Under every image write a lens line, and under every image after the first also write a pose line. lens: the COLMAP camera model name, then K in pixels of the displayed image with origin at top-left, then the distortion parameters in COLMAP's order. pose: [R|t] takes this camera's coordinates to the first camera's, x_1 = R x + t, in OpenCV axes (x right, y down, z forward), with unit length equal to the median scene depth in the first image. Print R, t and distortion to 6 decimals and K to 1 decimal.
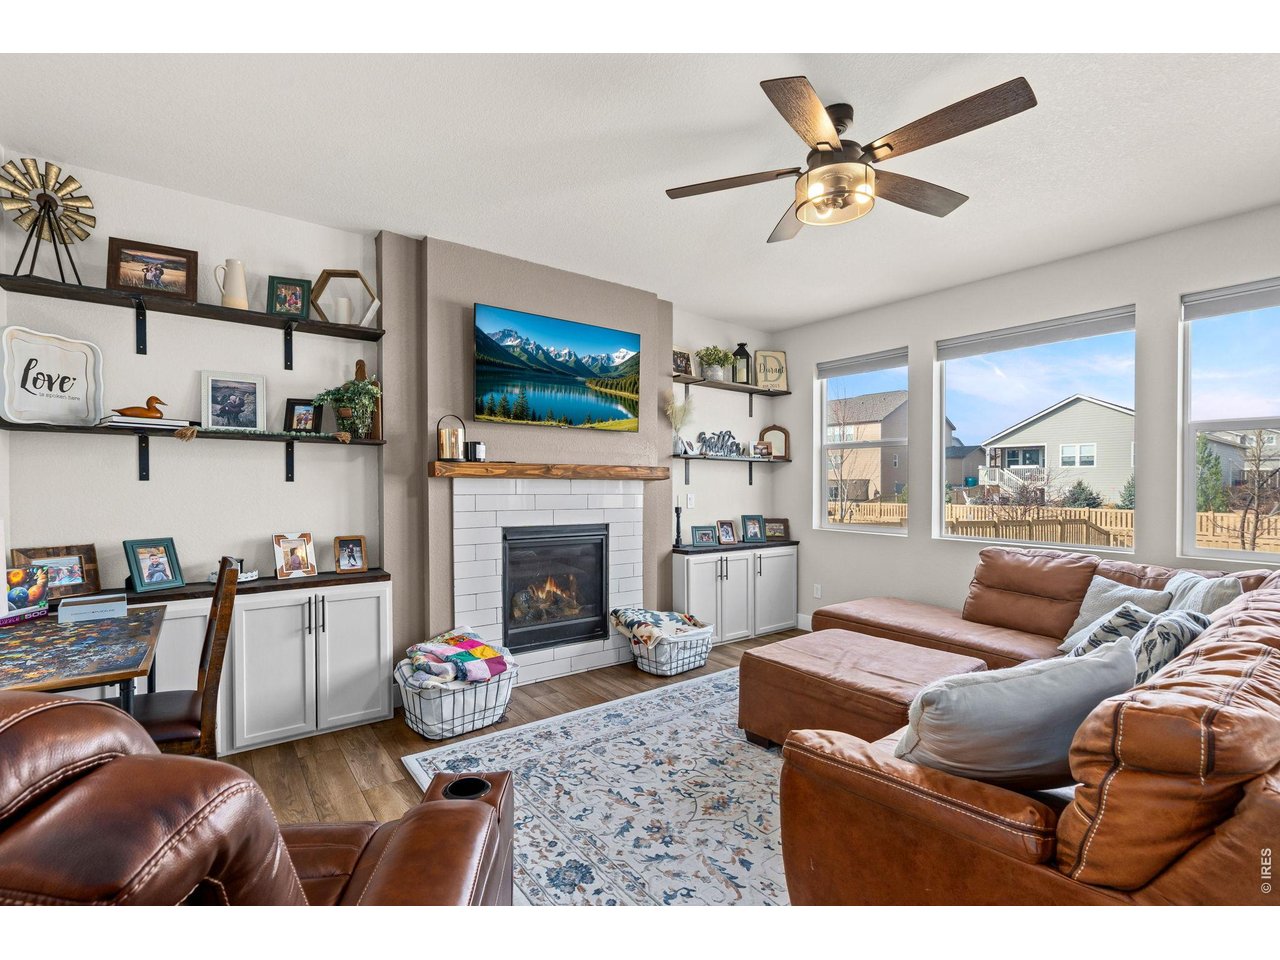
lens RADIAL K [[573.5, 0, 645.1], [0, 573.5, 500.1], [0, 0, 1]] dist [0.000801, -0.000062]
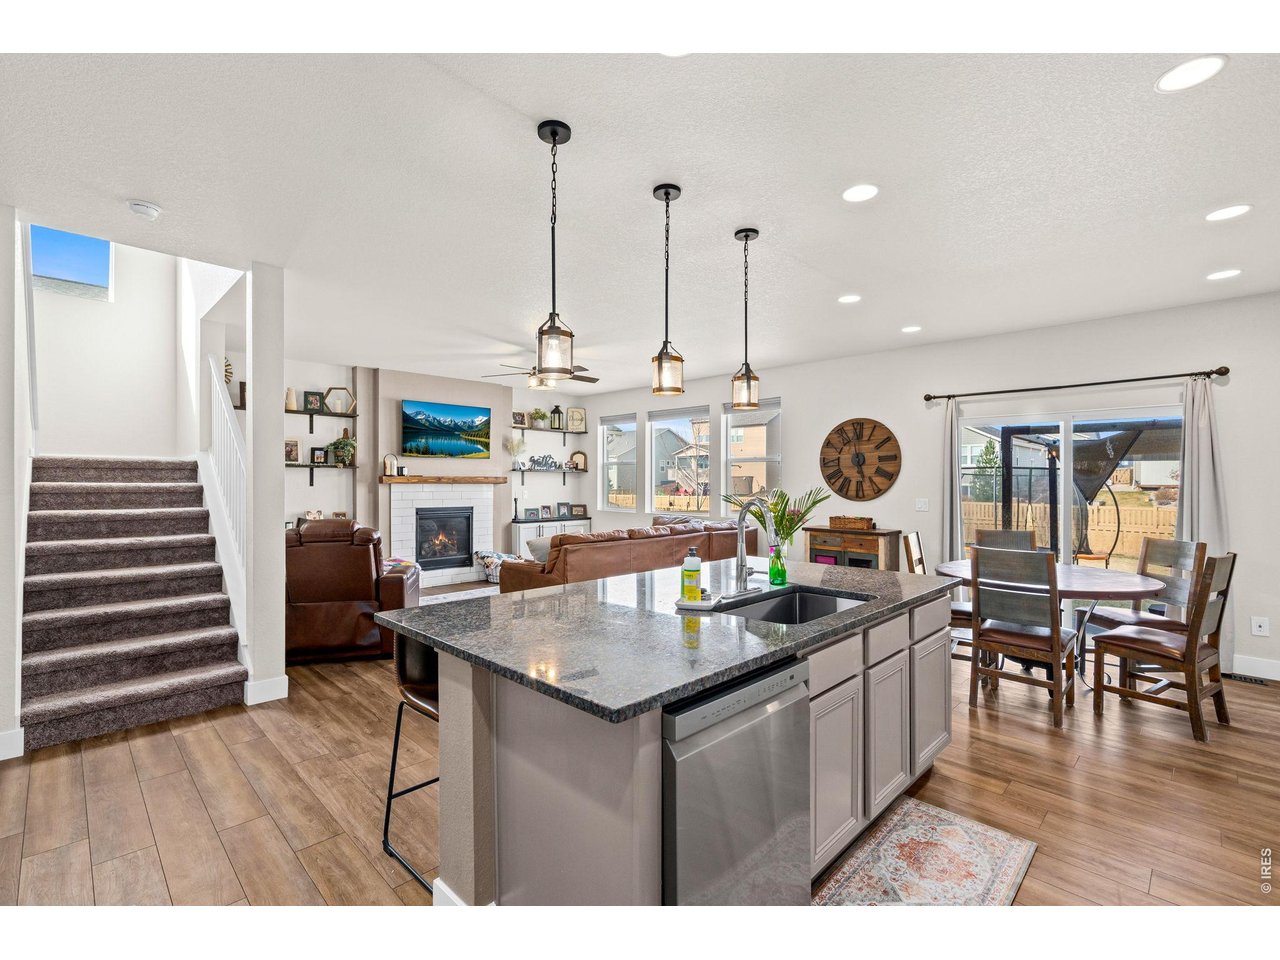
lens RADIAL K [[584.5, 0, 640.0], [0, 584.5, 480.0], [0, 0, 1]] dist [0.000613, -0.000305]
pose [[0.992341, -0.003369, 0.123485, 0.253098], [0.006796, 0.999603, -0.027344, 0.009479], [-0.123344, 0.027974, 0.991970, -1.029304]]
